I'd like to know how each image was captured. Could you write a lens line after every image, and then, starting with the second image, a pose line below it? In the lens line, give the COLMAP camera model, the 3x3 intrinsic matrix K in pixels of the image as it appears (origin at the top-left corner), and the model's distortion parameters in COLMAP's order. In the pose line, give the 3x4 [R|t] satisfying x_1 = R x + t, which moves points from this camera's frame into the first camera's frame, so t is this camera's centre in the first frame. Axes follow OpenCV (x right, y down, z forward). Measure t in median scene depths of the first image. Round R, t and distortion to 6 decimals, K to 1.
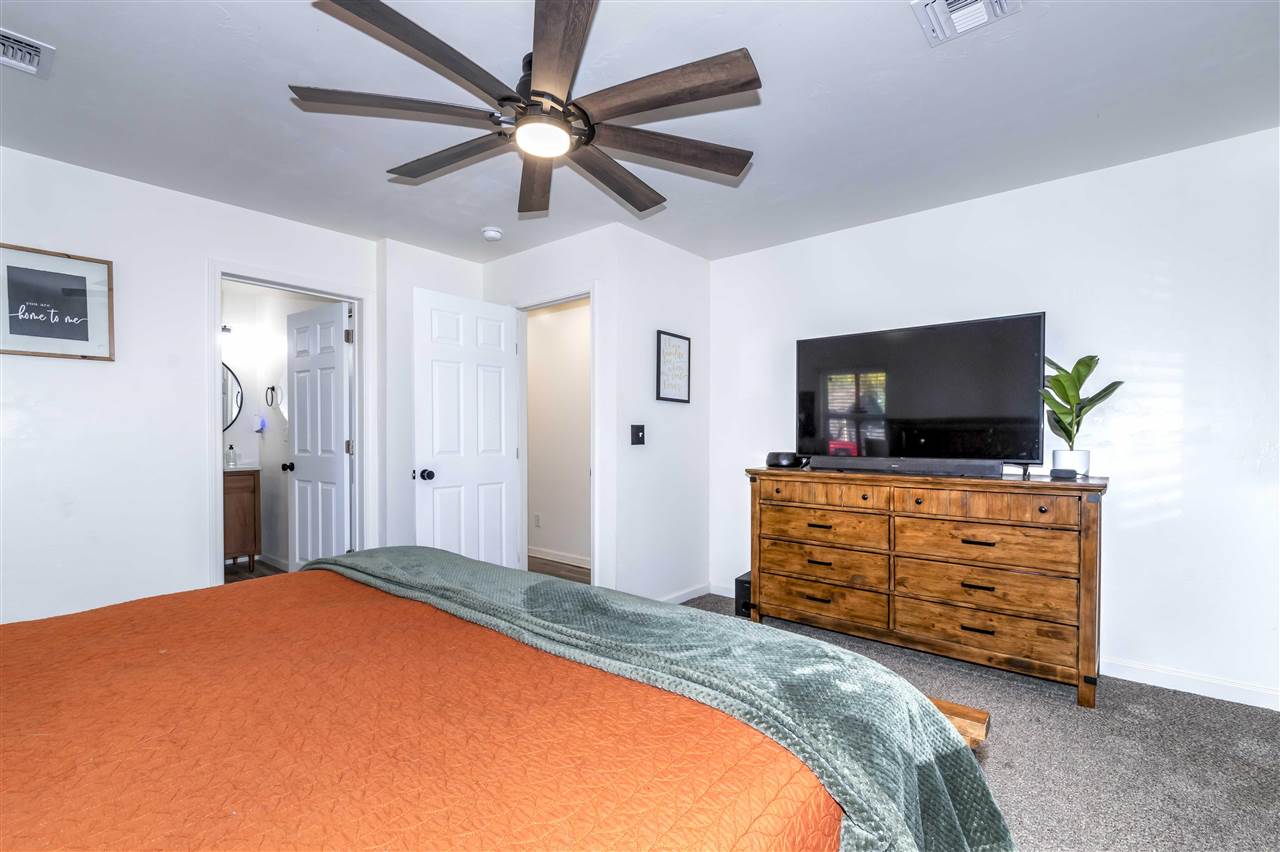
lens RADIAL K [[561.1, 0, 642.6], [0, 561.1, 443.6], [0, 0, 1]] dist [0.005111, -0.000111]
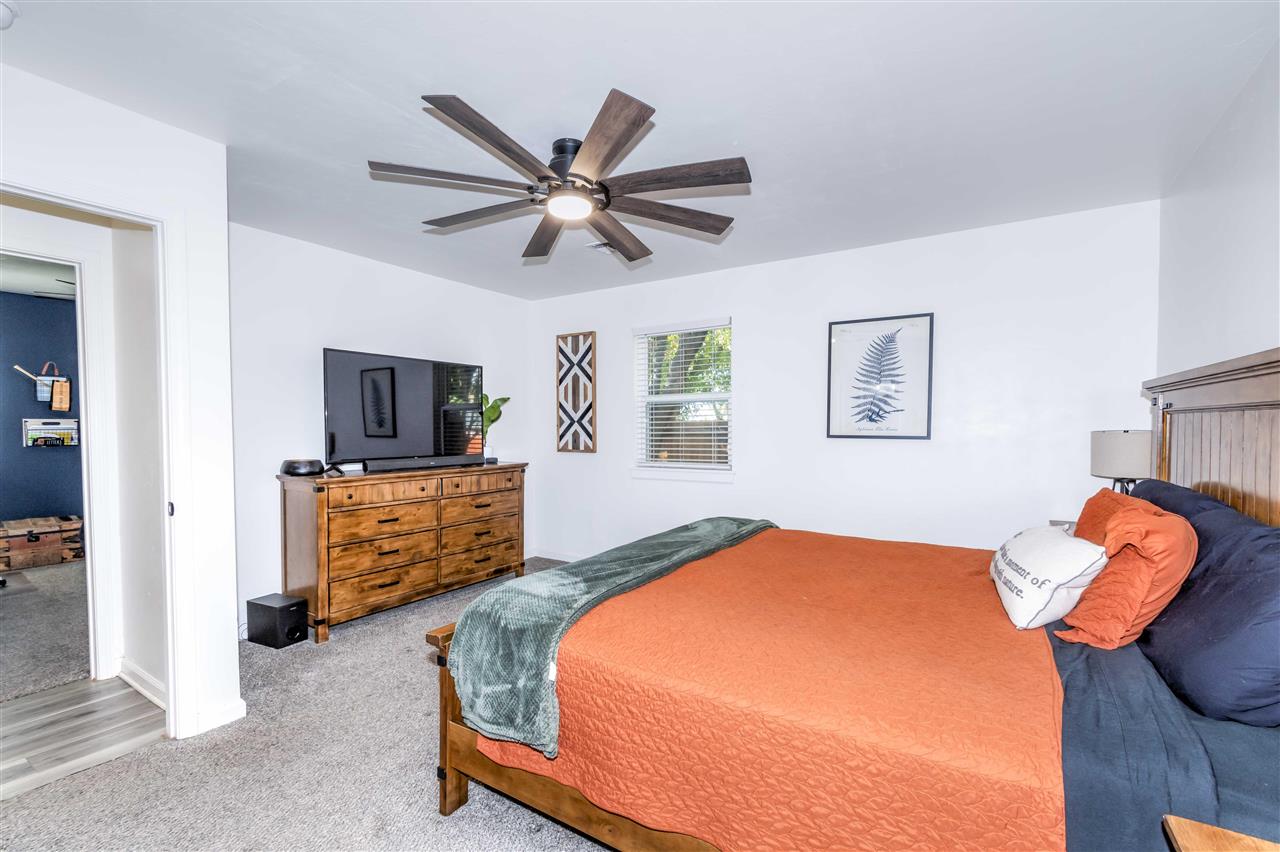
lens RADIAL K [[561.1, 0, 642.6], [0, 561.1, 443.6], [0, 0, 1]] dist [0.005111, -0.000111]
pose [[-0.136204, -0.021566, 0.990446, -0.921379], [0.020656, 0.999484, 0.024603, -0.028846], [-0.990465, 0.023810, -0.135688, 0.659438]]
